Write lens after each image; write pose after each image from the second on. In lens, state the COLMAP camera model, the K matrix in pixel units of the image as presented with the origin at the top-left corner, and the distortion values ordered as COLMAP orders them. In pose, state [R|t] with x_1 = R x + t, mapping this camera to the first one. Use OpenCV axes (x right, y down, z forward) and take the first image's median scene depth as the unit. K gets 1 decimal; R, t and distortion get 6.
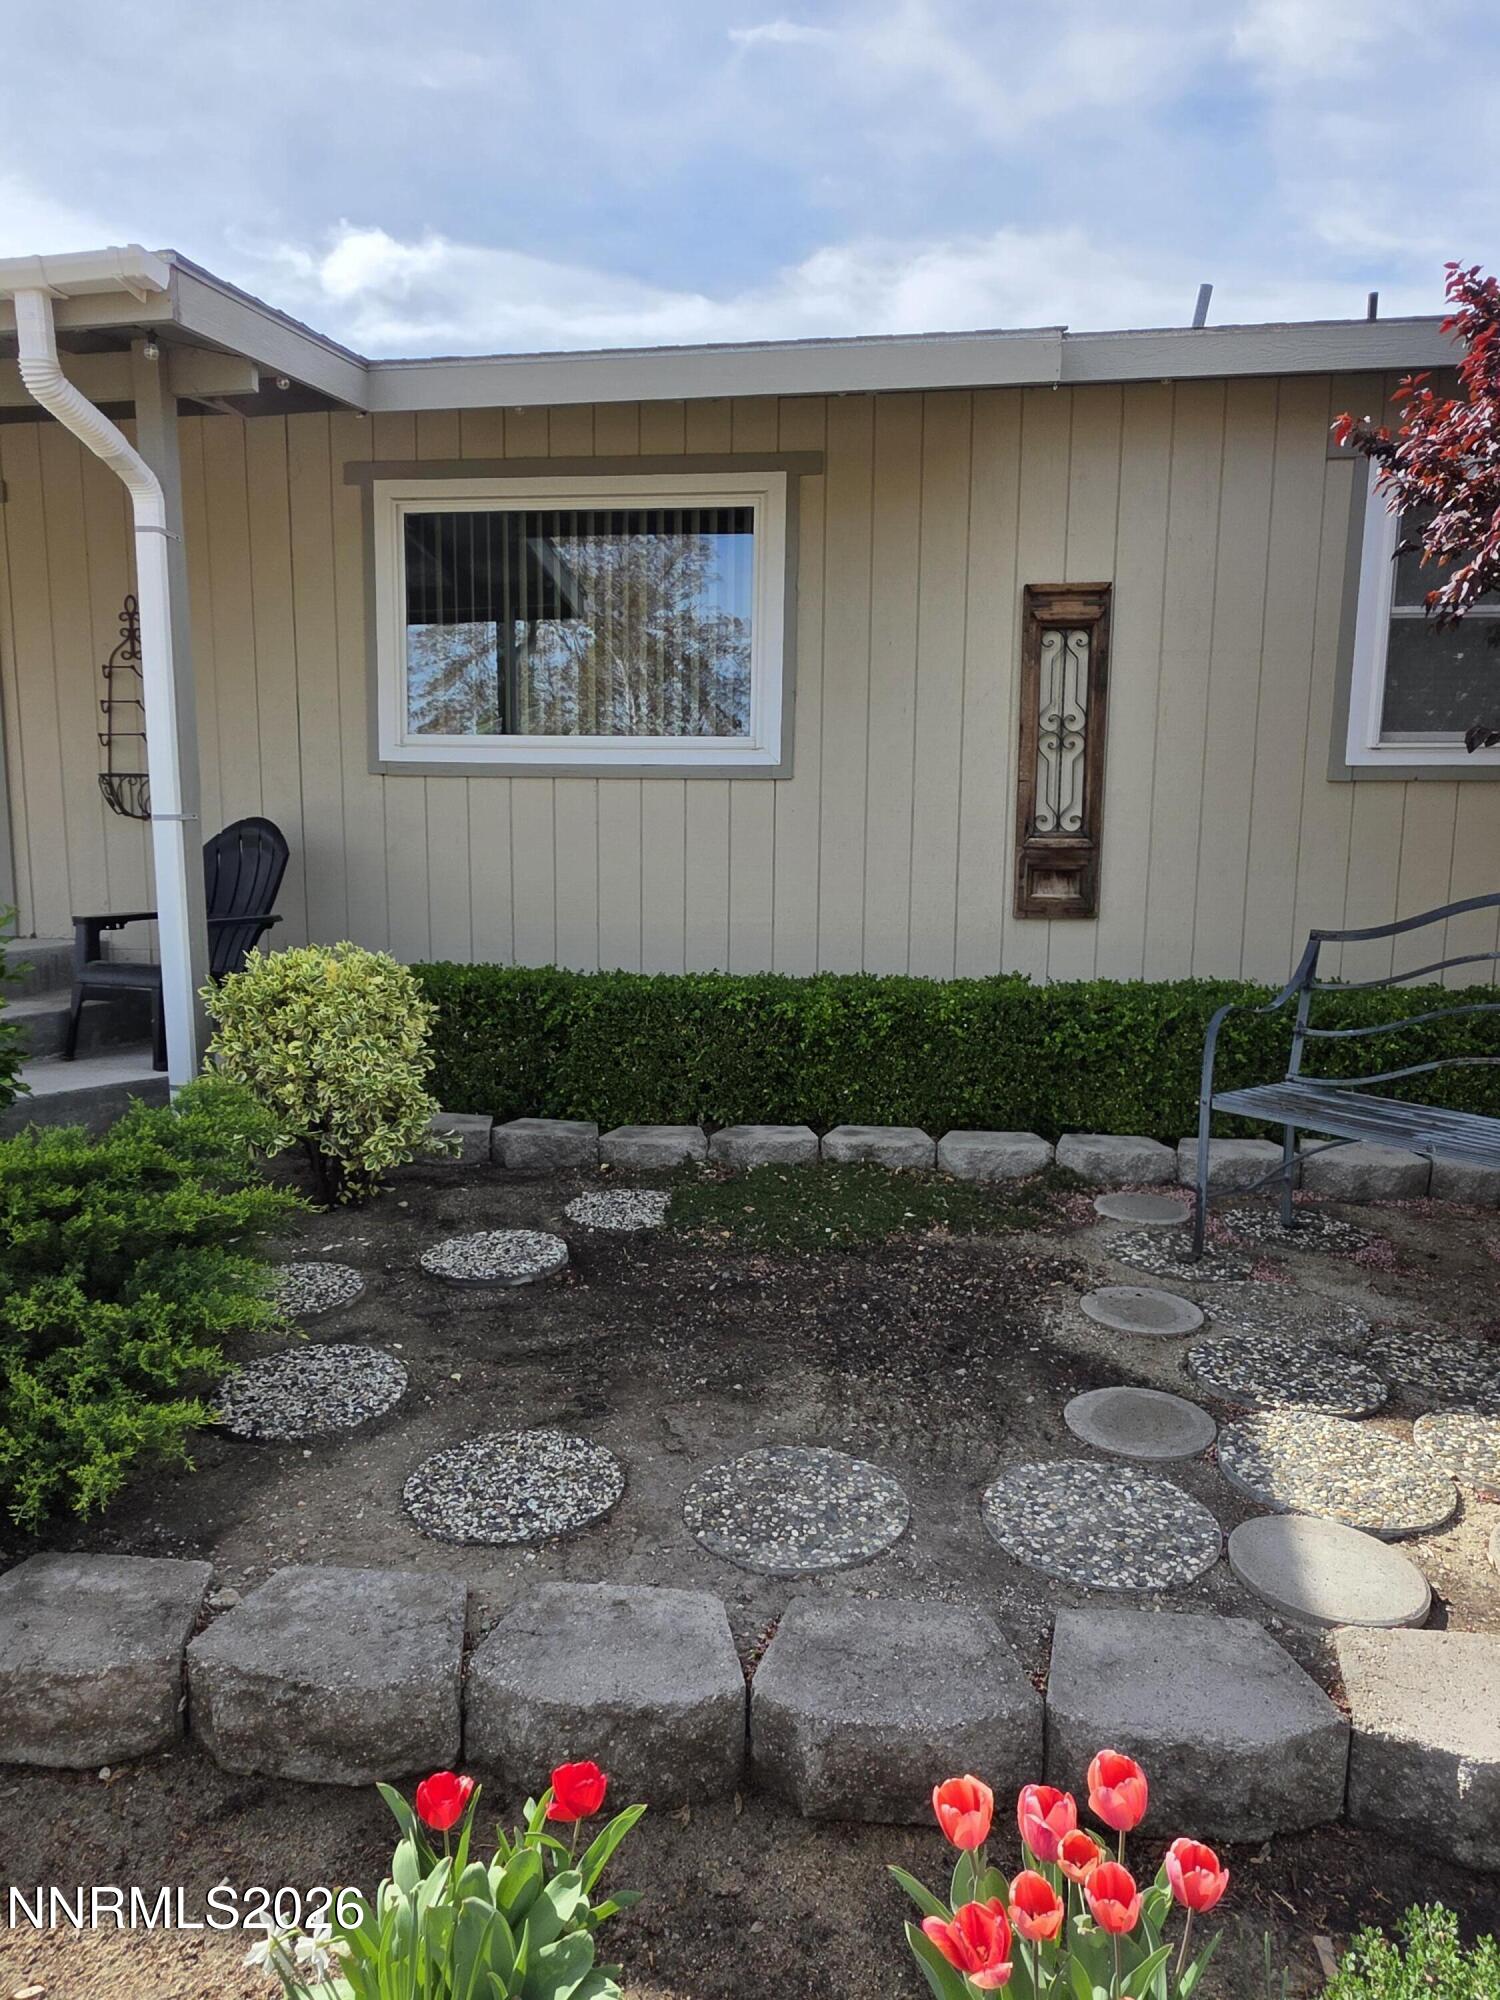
lens RADIAL K [[1188.3, 0, 736.6], [0, 1188.3, 1004.6], [0, 0, 1]] dist [0.005414, -0.004948]
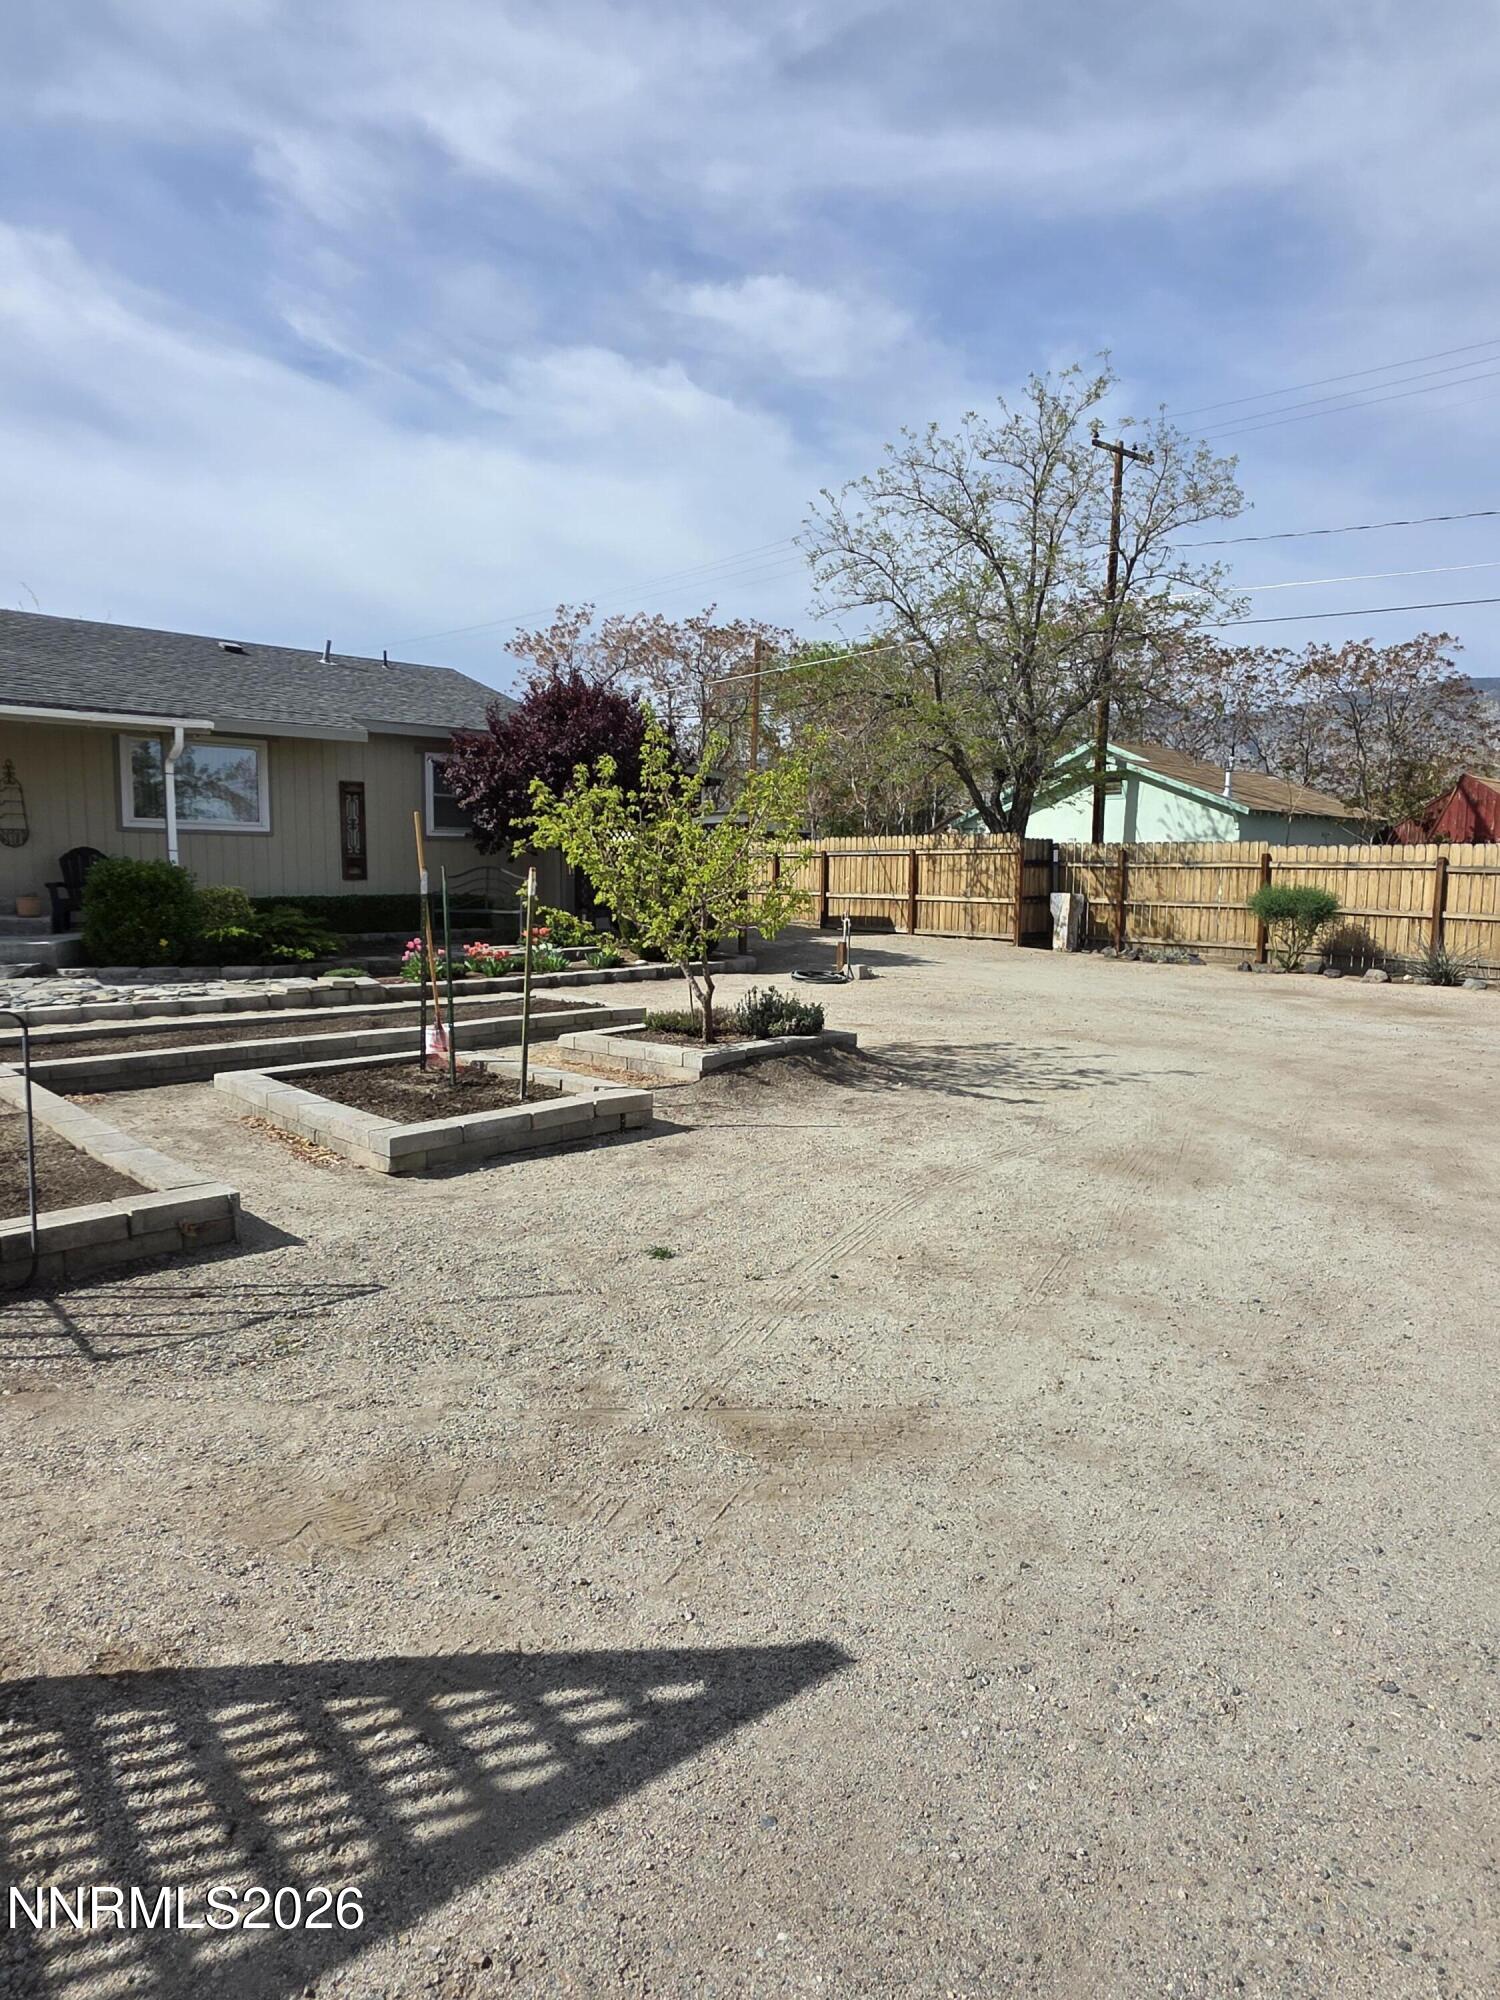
lens RADIAL K [[1188.3, 0, 738.9], [0, 1188.3, 1011.4], [0, 0, 1]] dist [0.005414, -0.004948]
pose [[0.651264, -0.096419, 0.752701, -2.003065], [0.096889, 0.994342, 0.043540, 0.324363], [-0.752641, 0.044572, 0.656921, -2.526055]]
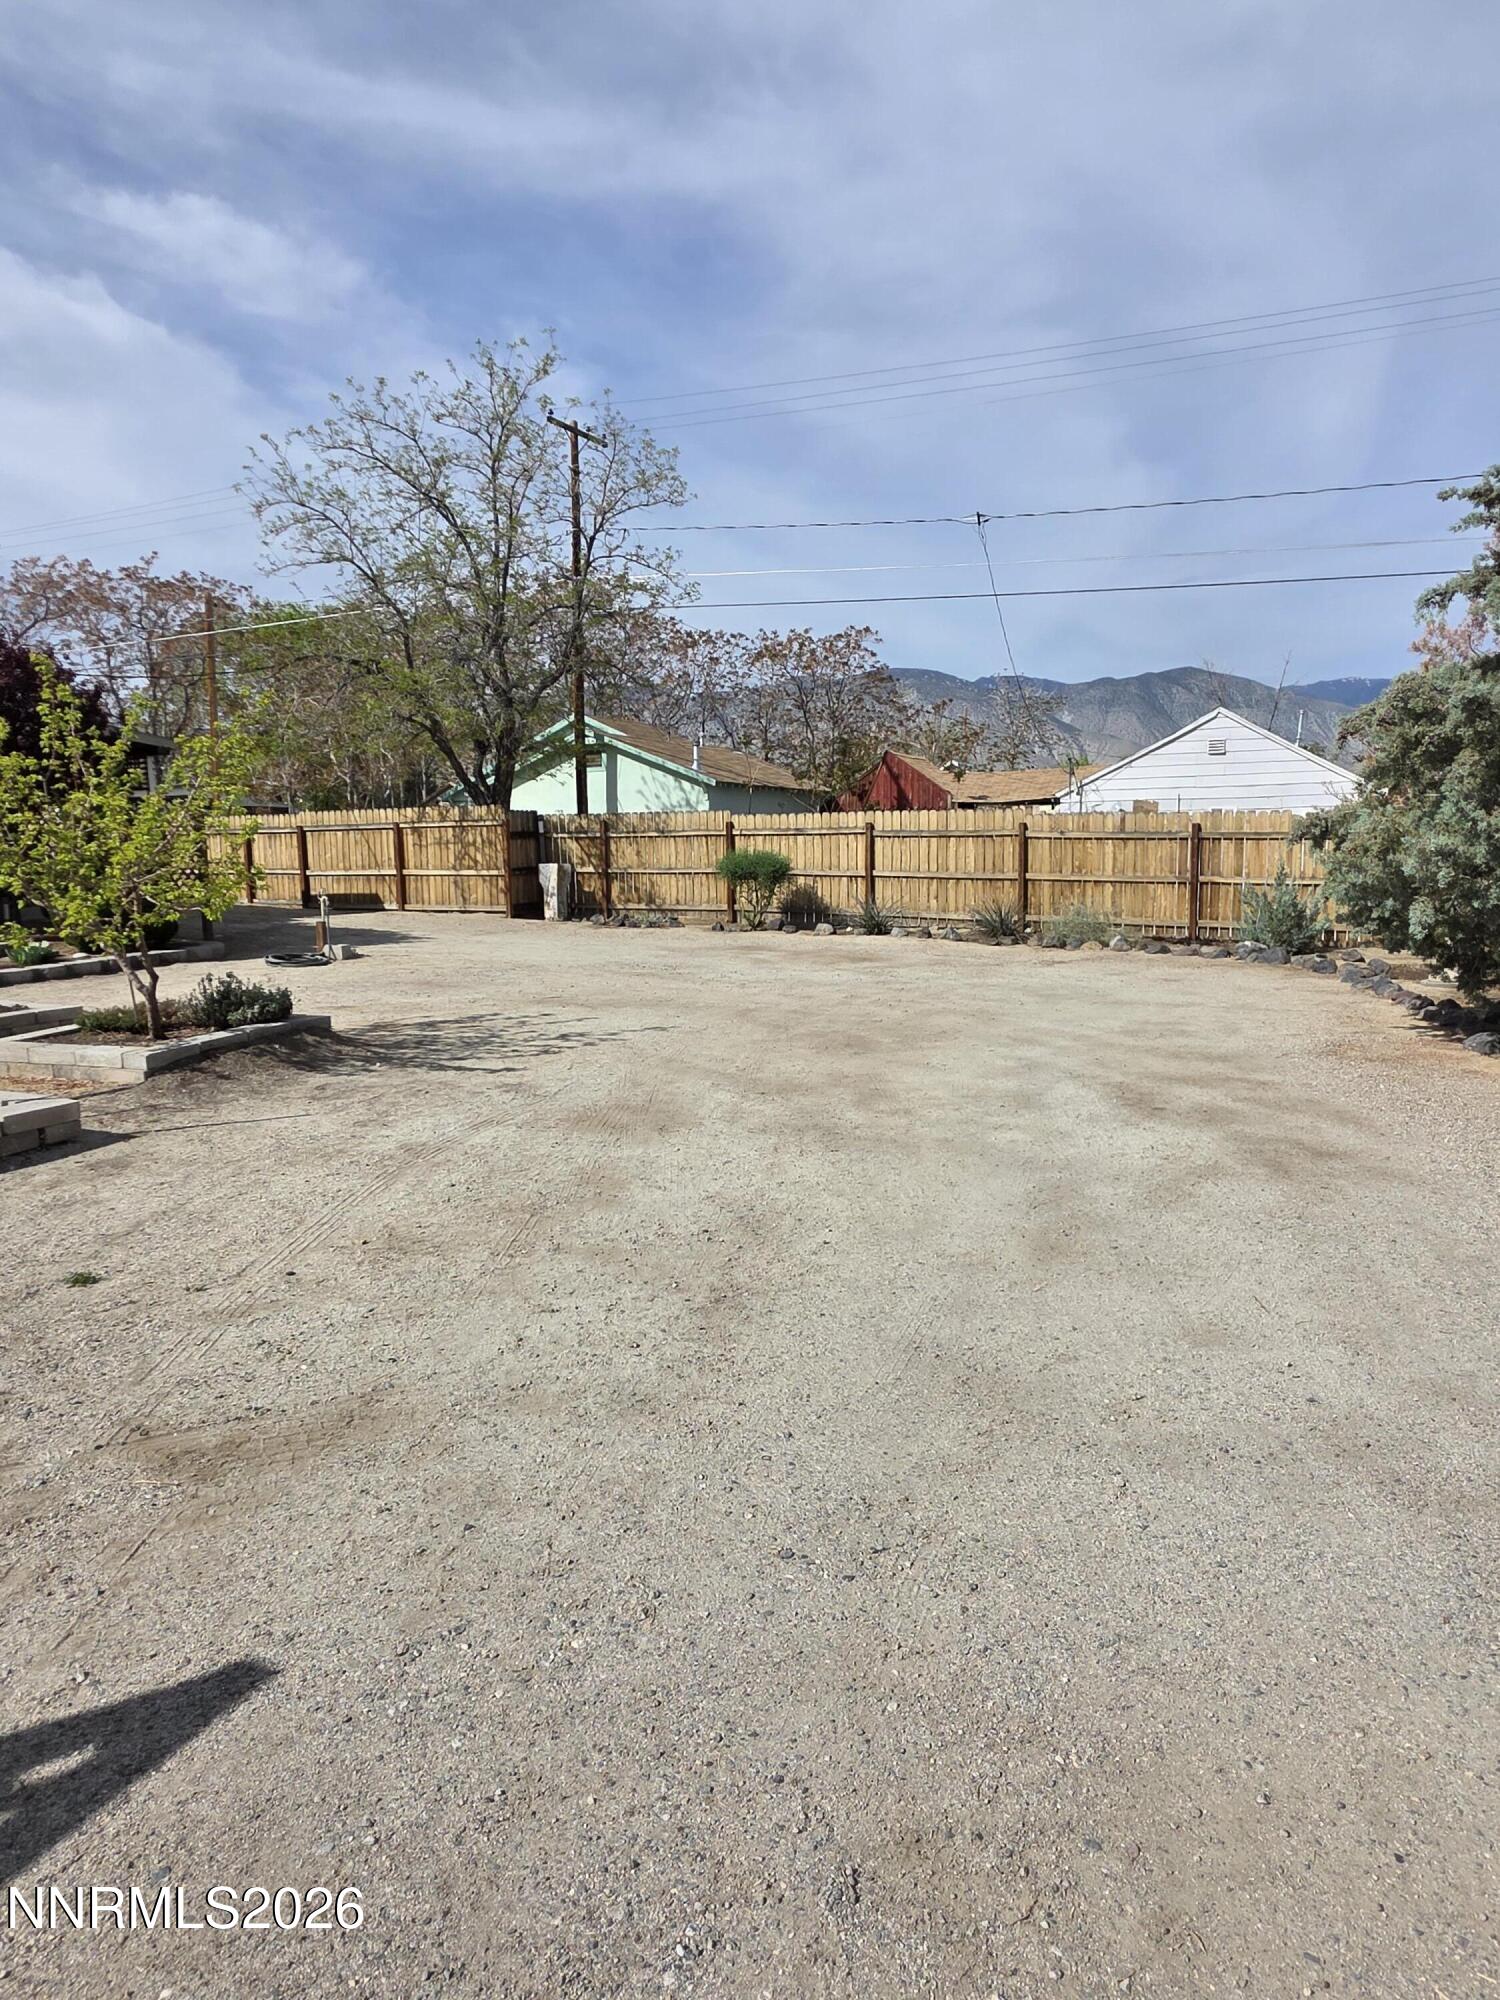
lens RADIAL K [[1188.3, 0, 742.3], [0, 1188.3, 1008.9], [0, 0, 1]] dist [0.005414, -0.004948]
pose [[0.292129, -0.149025, 0.944697, -1.970837], [0.140004, 0.983807, 0.111901, 0.337389], [-0.946076, 0.099572, 0.308262, -2.576041]]
